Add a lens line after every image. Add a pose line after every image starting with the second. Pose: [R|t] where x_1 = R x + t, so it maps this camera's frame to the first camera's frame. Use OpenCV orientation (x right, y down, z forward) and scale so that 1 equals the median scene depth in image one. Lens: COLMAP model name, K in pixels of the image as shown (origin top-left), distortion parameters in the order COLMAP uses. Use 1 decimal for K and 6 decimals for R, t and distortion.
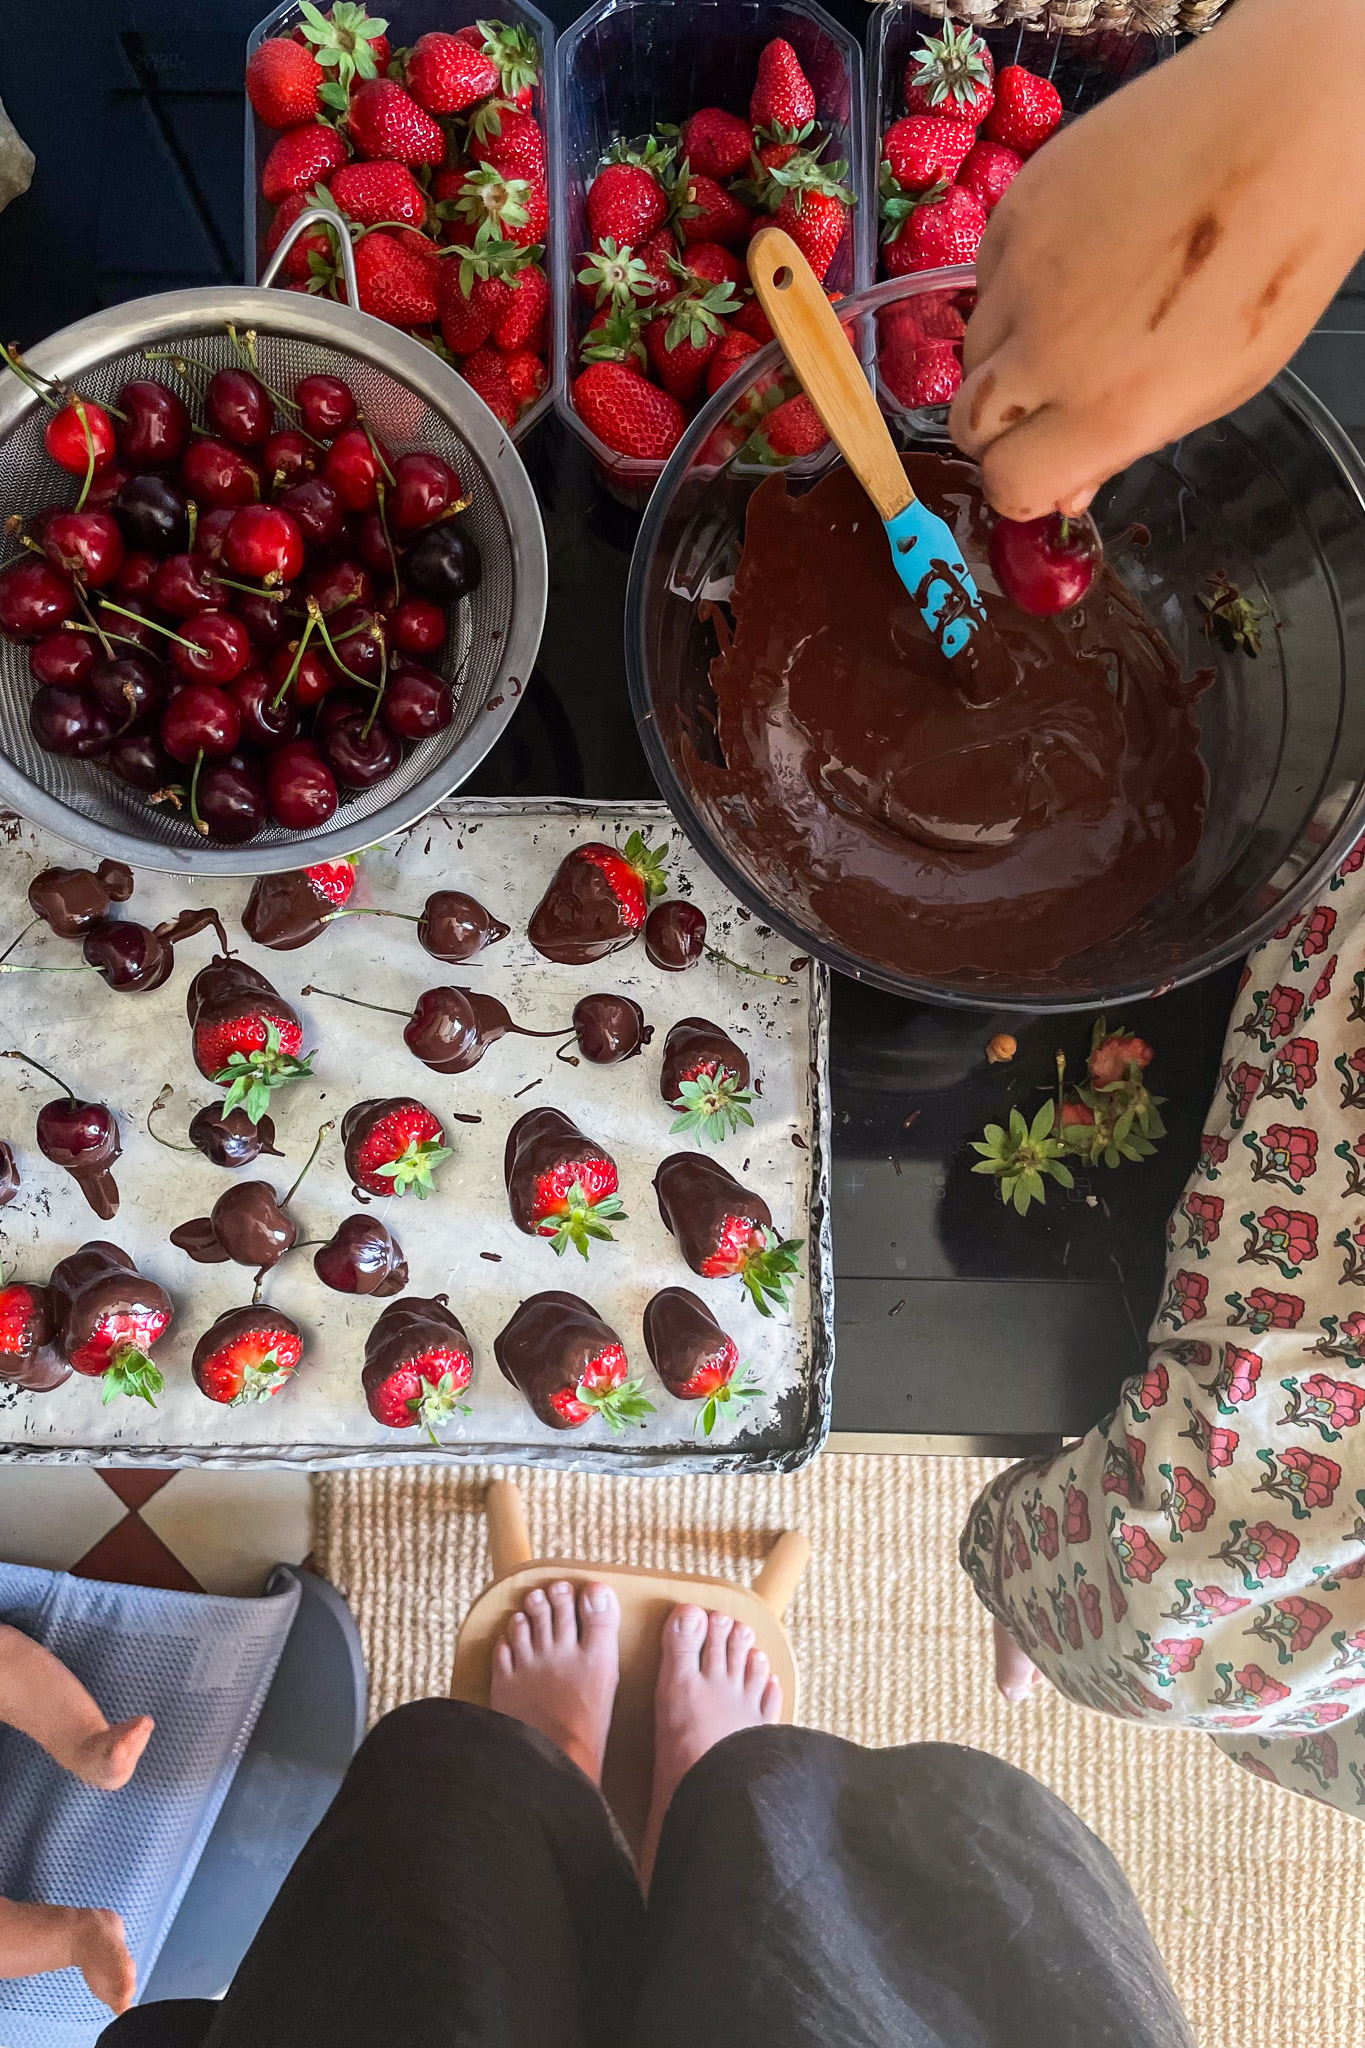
lens RADIAL K [[1724.6, 0, 667.6], [0, 1724.6, 1026.3], [0, 0, 1]] dist [0.073691, -0.093351]
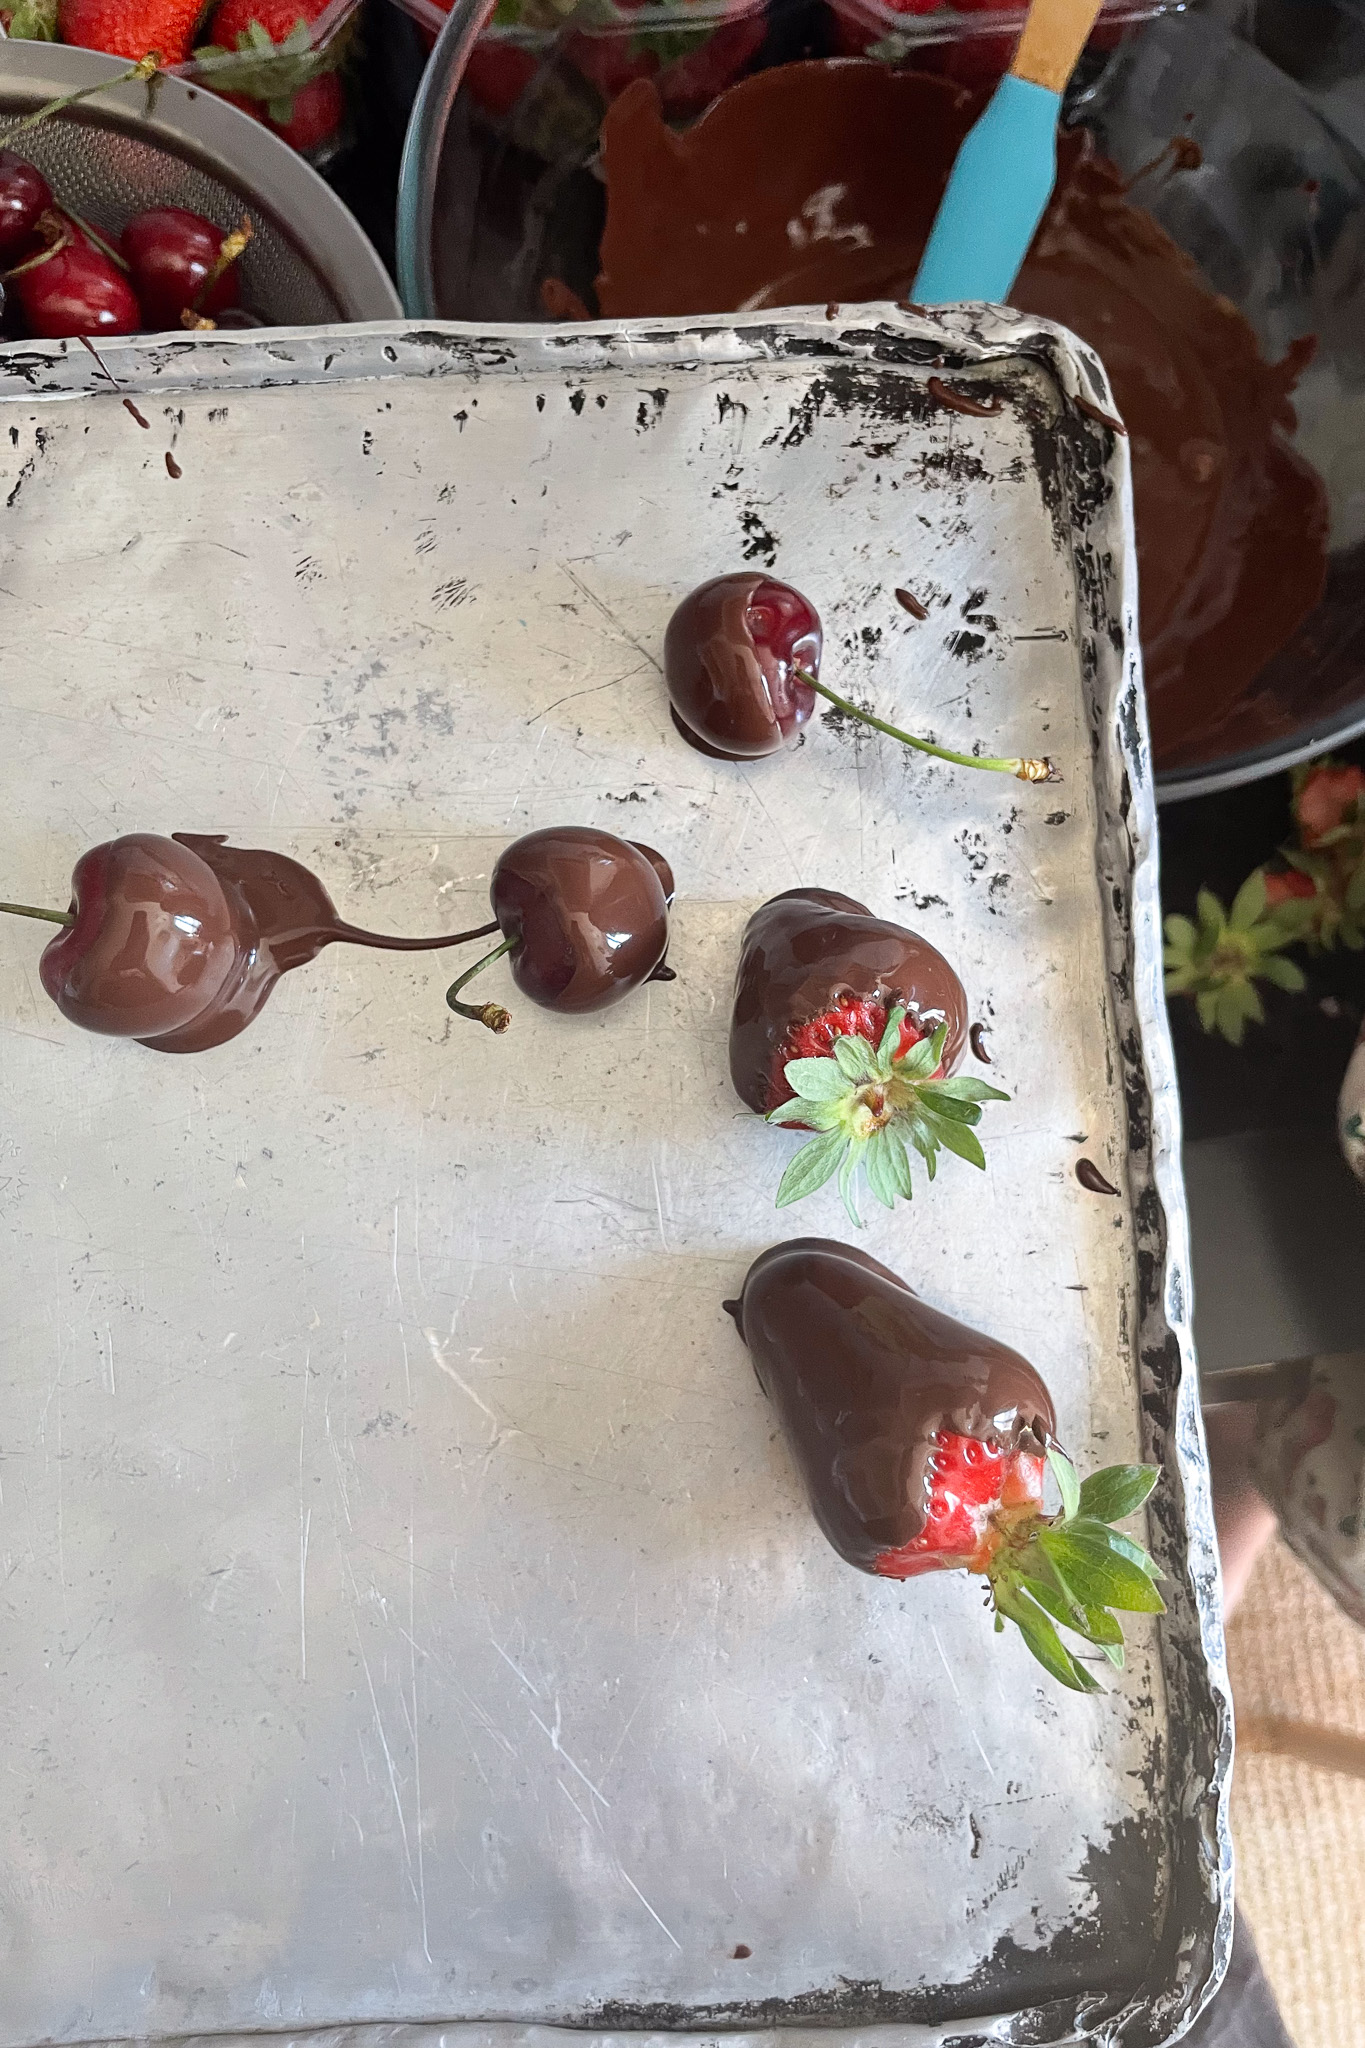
lens RADIAL K [[1724.6, 0, 728.3], [0, 1724.6, 1039.9], [0, 0, 1]] dist [0.073691, -0.093351]
pose [[0.997920, -0.064101, 0.006864, -0.007083], [0.063285, 0.994347, 0.085255, -0.002786], [-0.012290, -0.084643, 0.996336, 0.622656]]
